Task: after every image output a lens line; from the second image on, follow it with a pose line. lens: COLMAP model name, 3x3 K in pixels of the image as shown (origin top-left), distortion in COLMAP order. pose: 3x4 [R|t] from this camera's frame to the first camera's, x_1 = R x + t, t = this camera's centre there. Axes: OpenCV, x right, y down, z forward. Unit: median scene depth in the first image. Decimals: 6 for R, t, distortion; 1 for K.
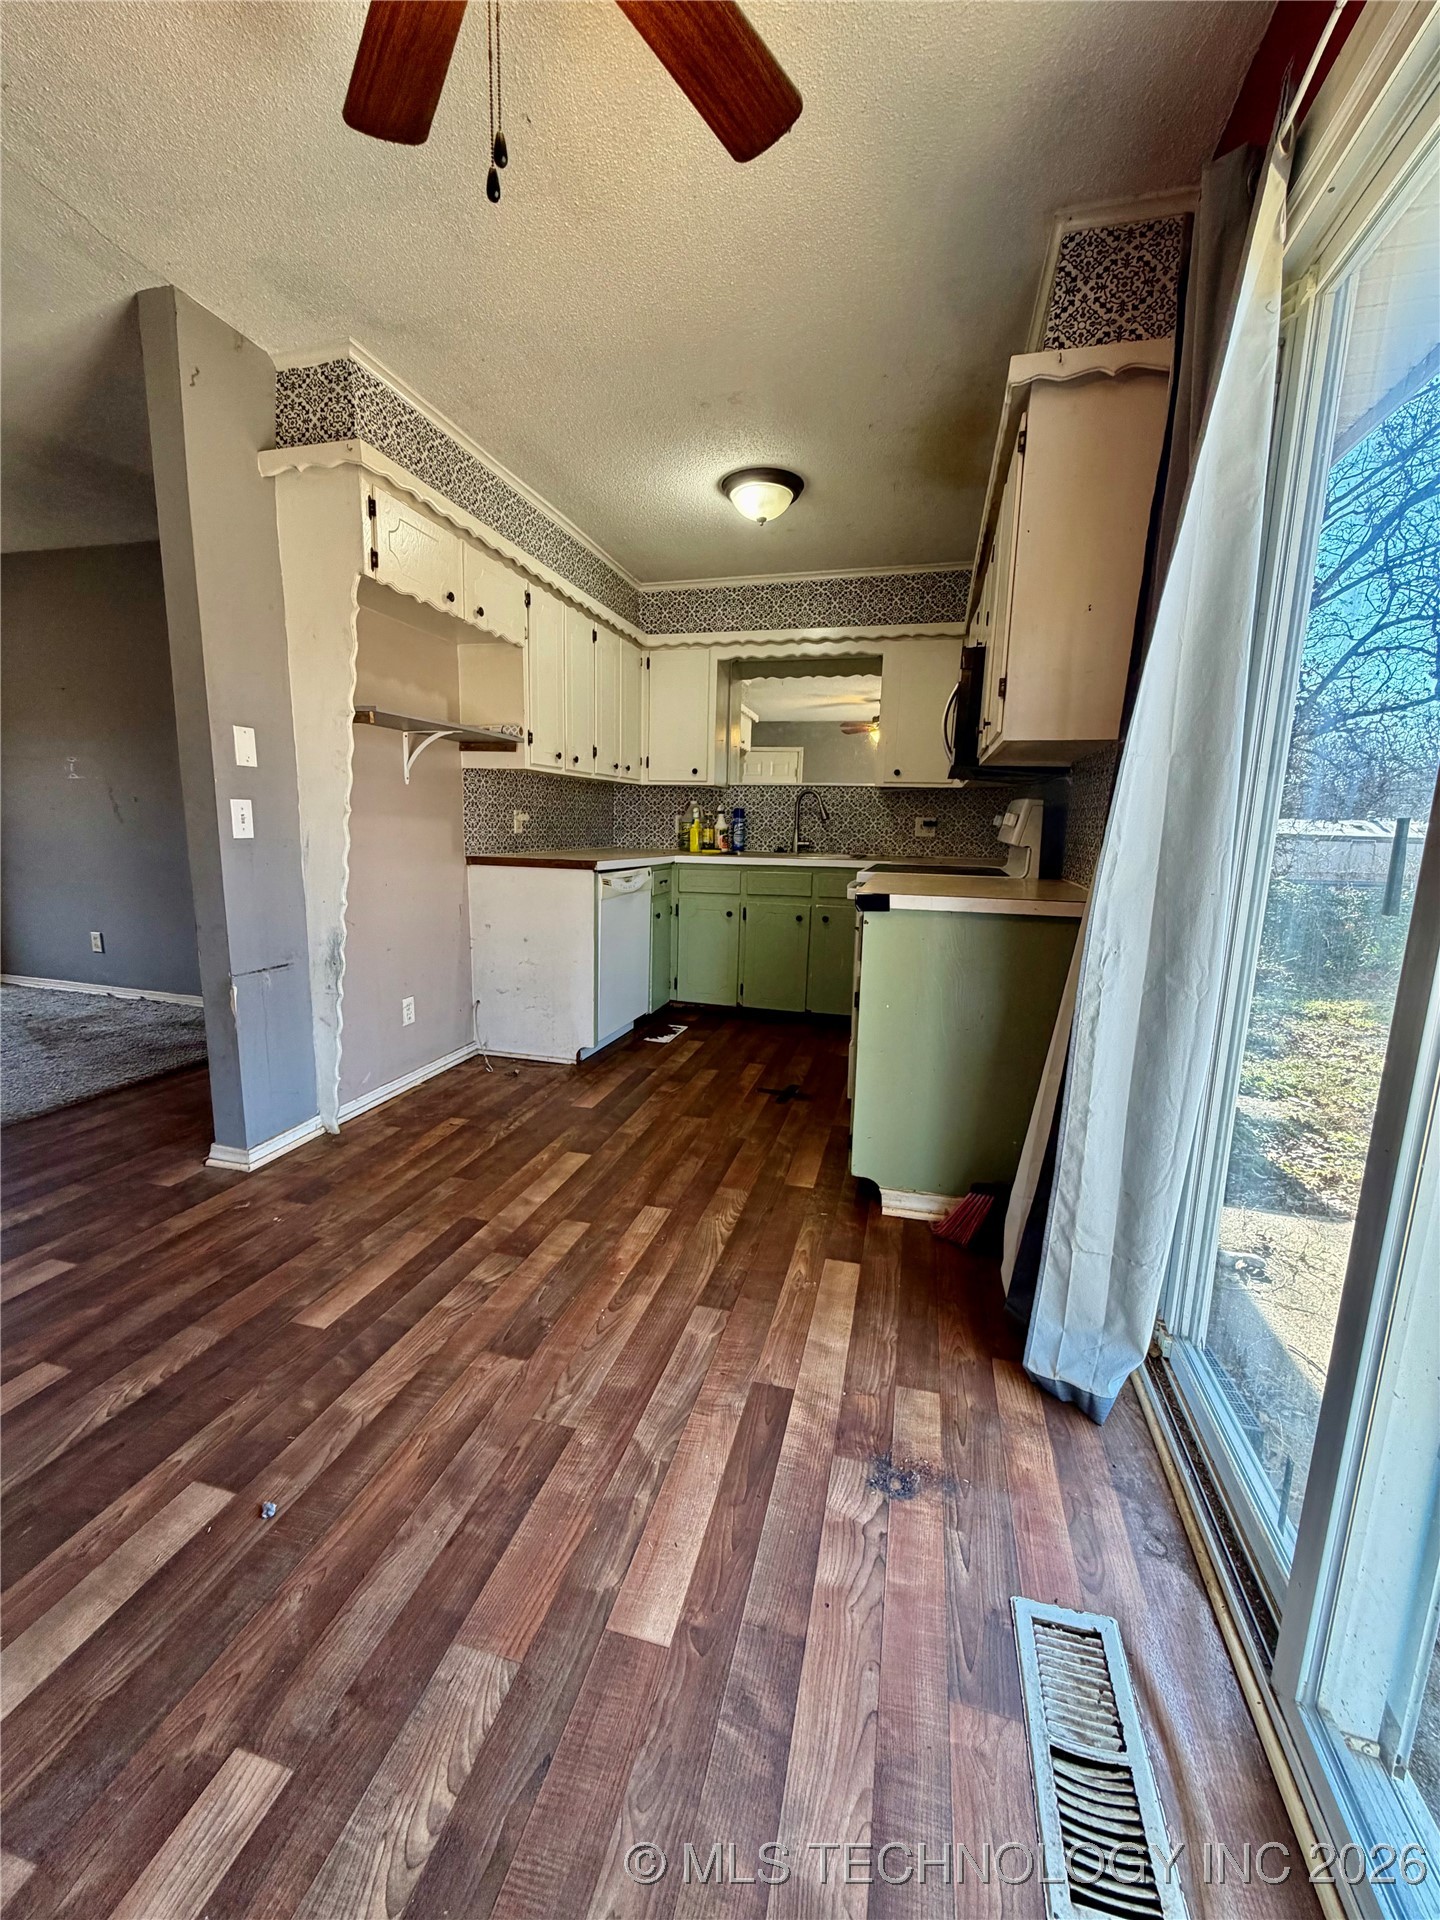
lens RADIAL K [[762.5, 0, 721.5], [0, 762.5, 954.9], [0, 0, 1]] dist [-0.000167, -0.000095]
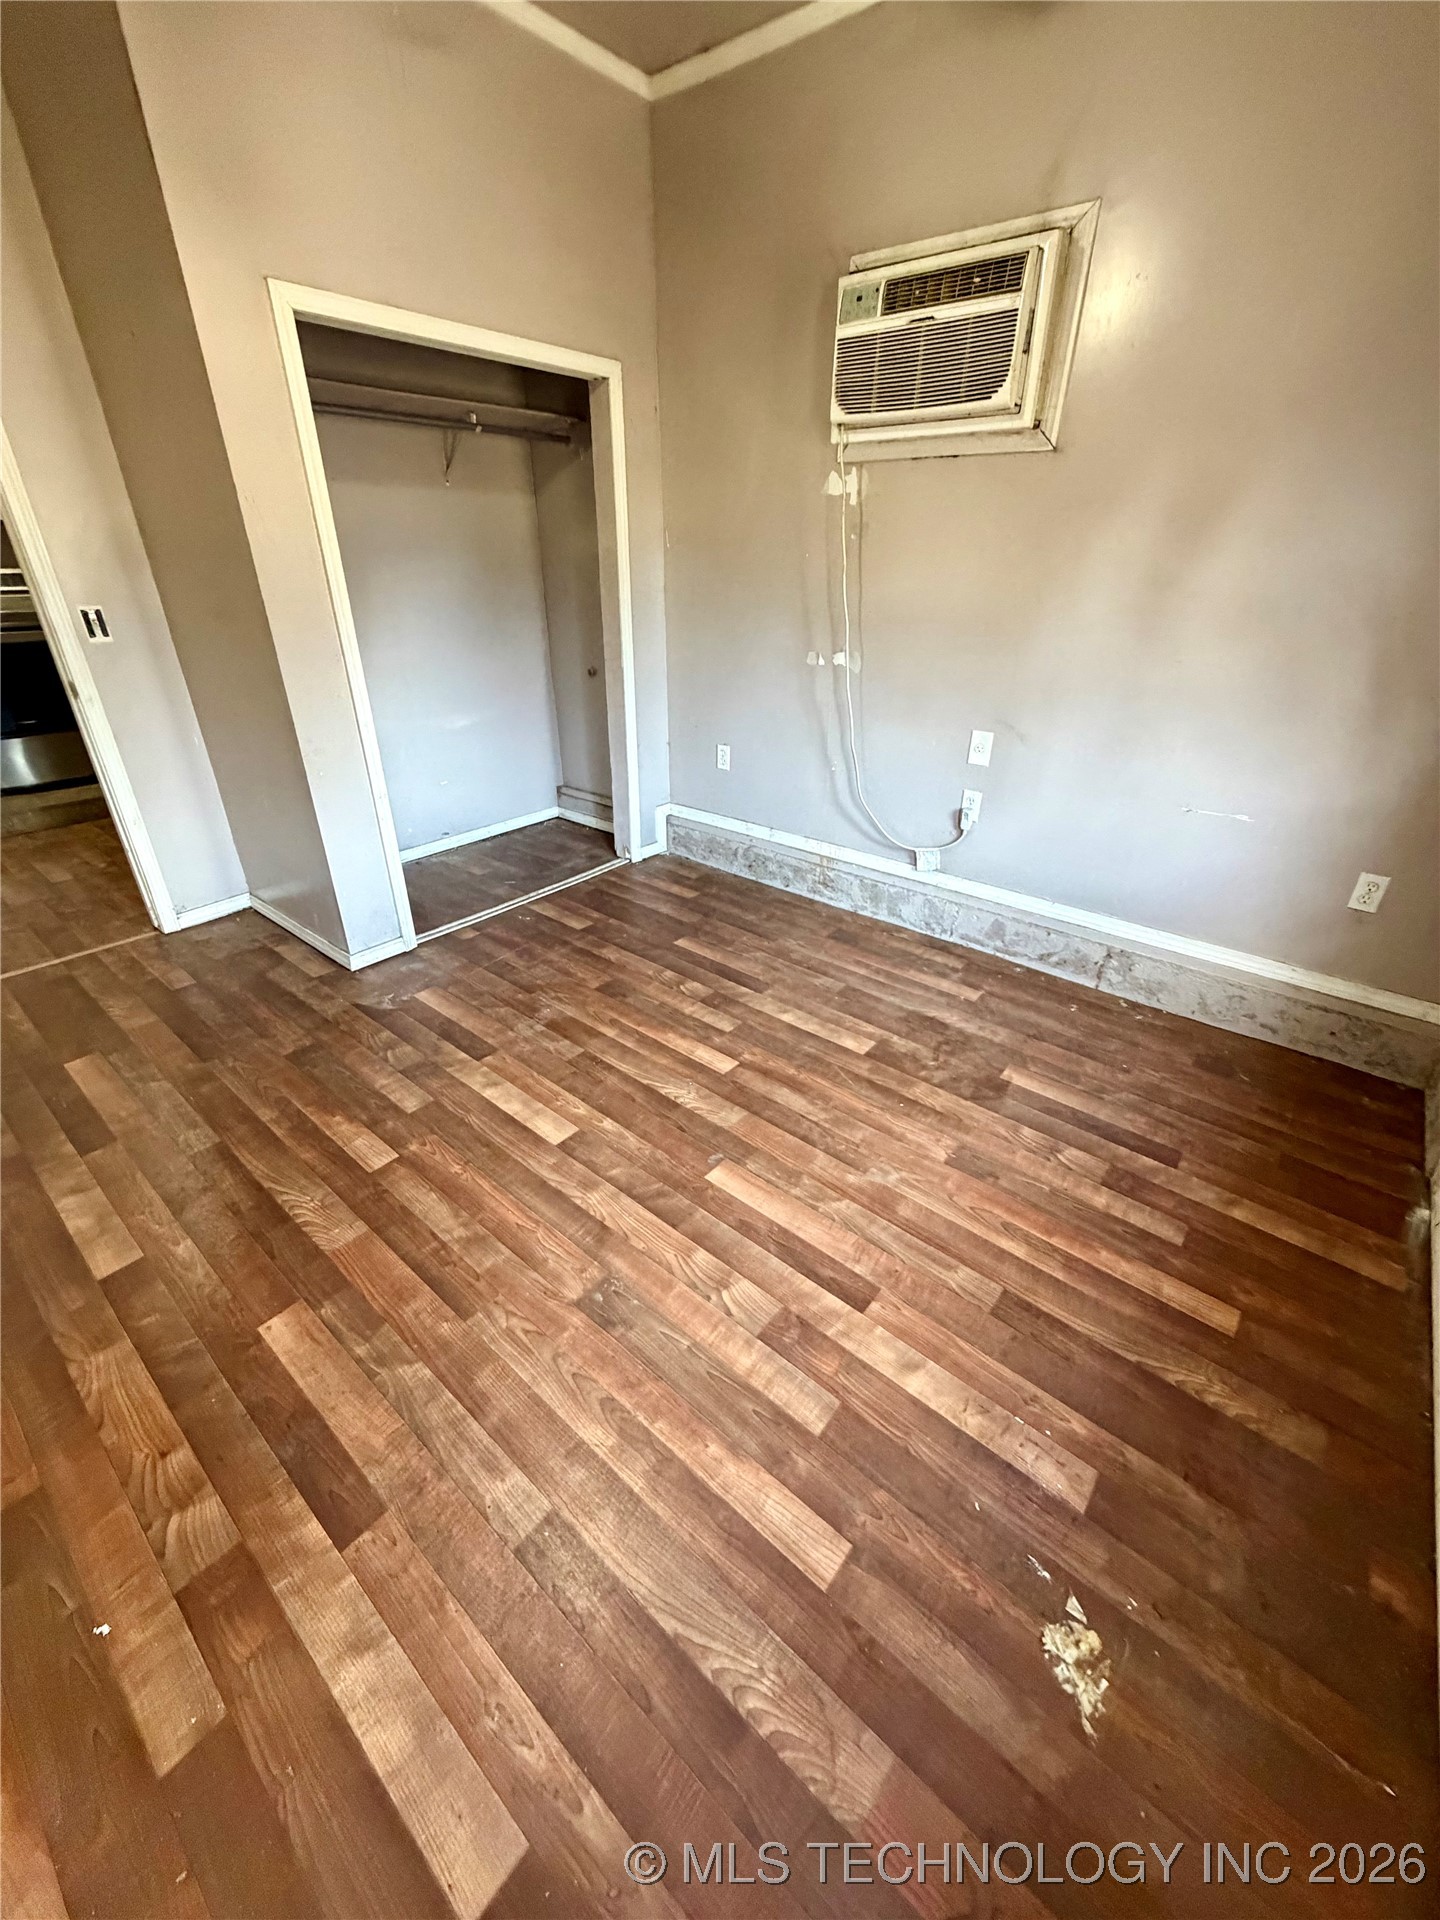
lens RADIAL K [[762.5, 0, 725.3], [0, 762.5, 957.5], [0, 0, 1]] dist [-0.000167, -0.000095]
pose [[-0.417212, 0.402489, -0.814823, 0.363749], [-0.182536, 0.841200, 0.508982, -0.383798], [0.890289, 0.361089, -0.277490, 1.438706]]
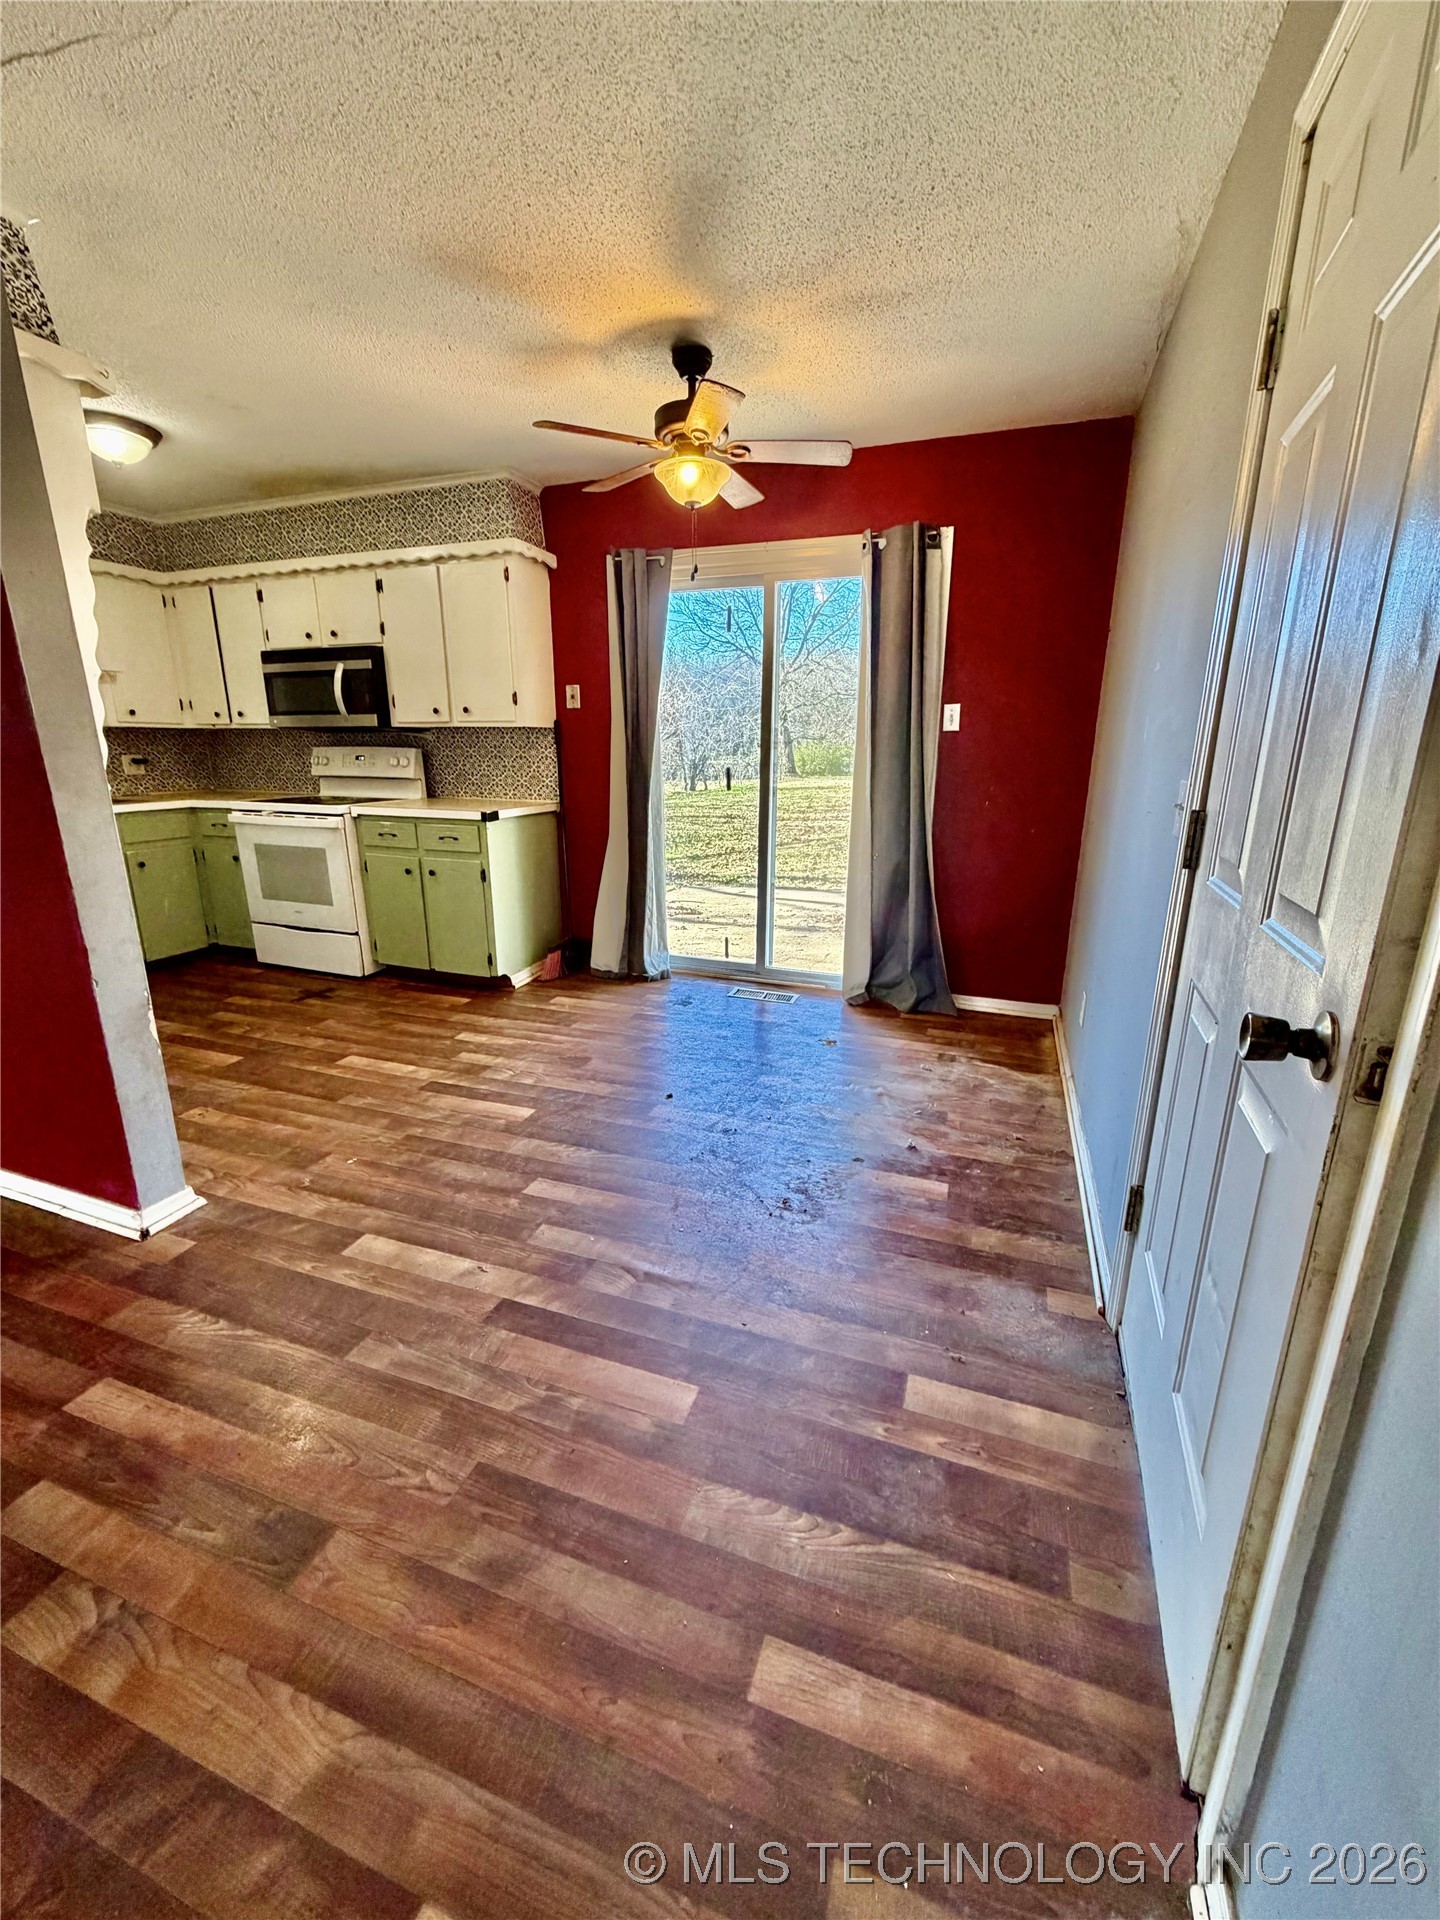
lens RADIAL K [[762.5, 0, 721.3], [0, 762.5, 954.4], [0, 0, 1]] dist [-0.000167, -0.000095]
pose [[0.085572, -0.284320, 0.954903, -1.366106], [0.167028, 0.948948, 0.267579, -0.132568], [-0.982232, 0.136598, 0.128692, 0.255967]]
